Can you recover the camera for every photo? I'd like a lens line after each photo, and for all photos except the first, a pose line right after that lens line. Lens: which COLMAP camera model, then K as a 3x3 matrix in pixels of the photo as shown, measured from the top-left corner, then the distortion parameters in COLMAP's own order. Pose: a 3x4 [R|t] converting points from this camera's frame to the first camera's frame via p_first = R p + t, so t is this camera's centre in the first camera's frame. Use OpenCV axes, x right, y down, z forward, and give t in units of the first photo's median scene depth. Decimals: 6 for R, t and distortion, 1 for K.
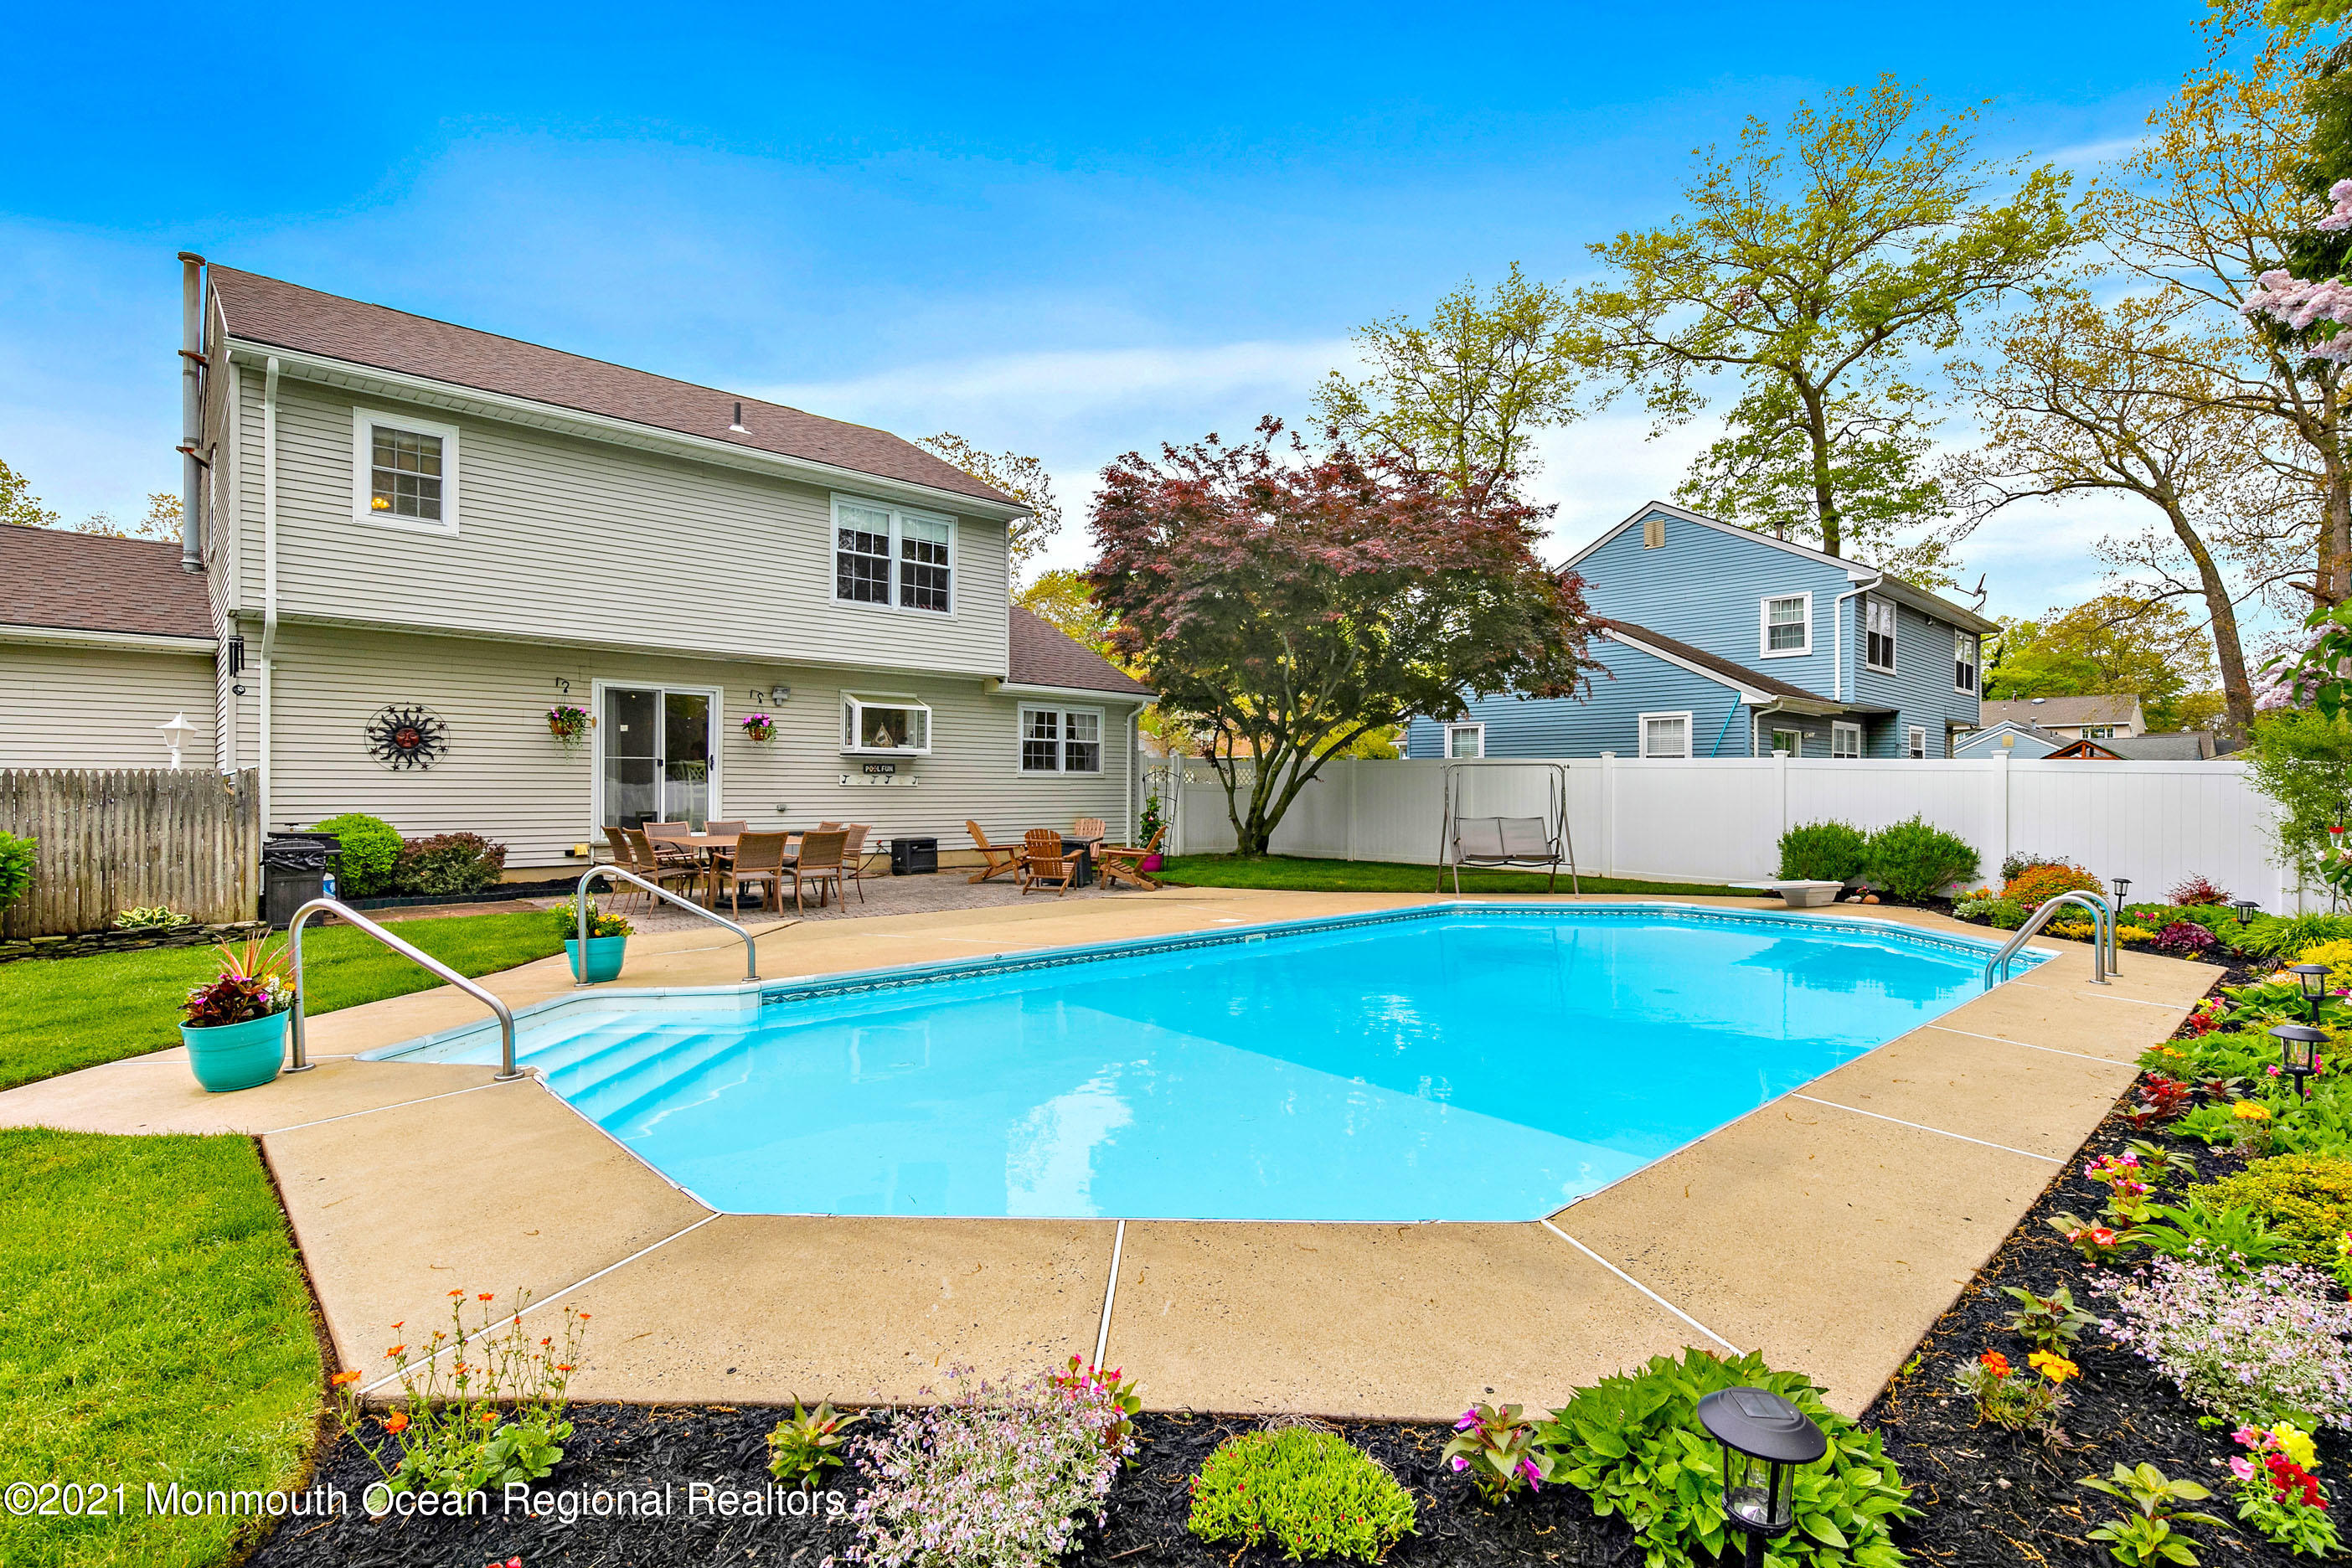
lens RADIAL K [[1140.5, 0, 1174.9], [0, 1140.5, 786.2], [0, 0, 1]] dist [0.004552, 0.000617]
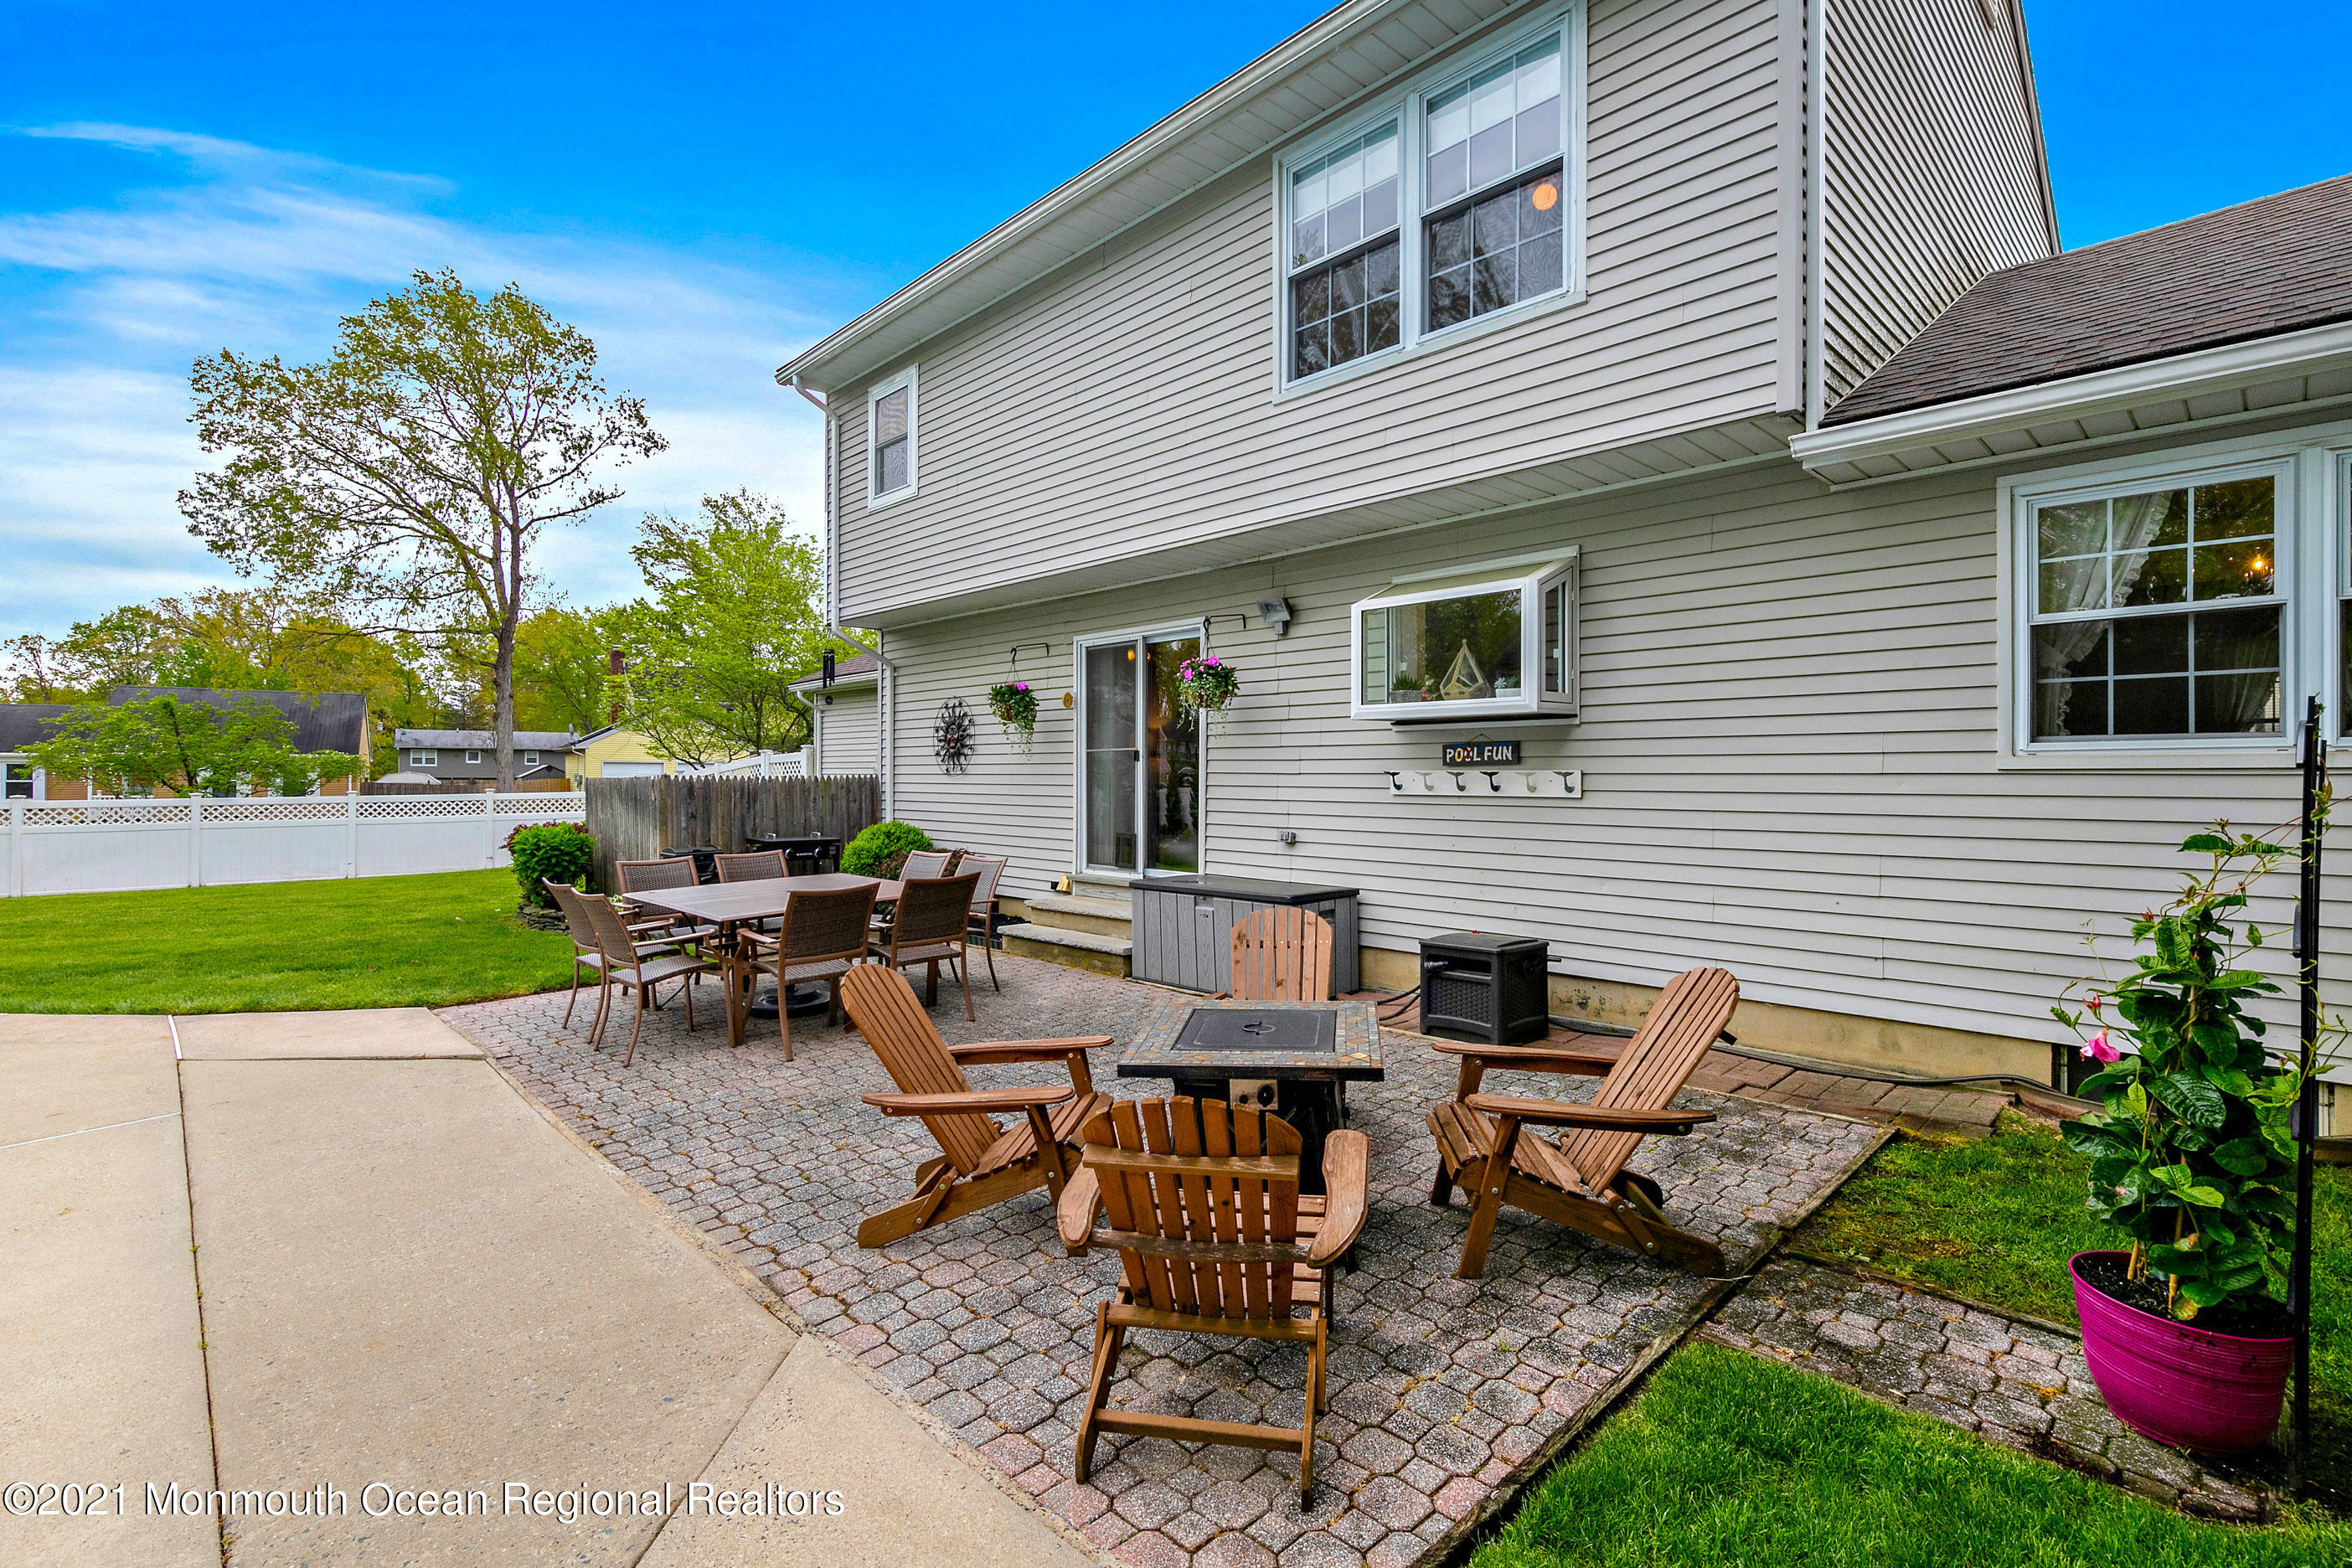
lens RADIAL K [[1077.5, 0, 1174.2], [0, 1077.5, 776.0], [0, 0, 1]] dist [0.010103, -0.000280]
pose [[0.002375, -0.003330, -0.999992, 0.114849], [0.003059, 0.999990, -0.003323, -0.006059], [0.999992, -0.003051, 0.002385, 0.828411]]
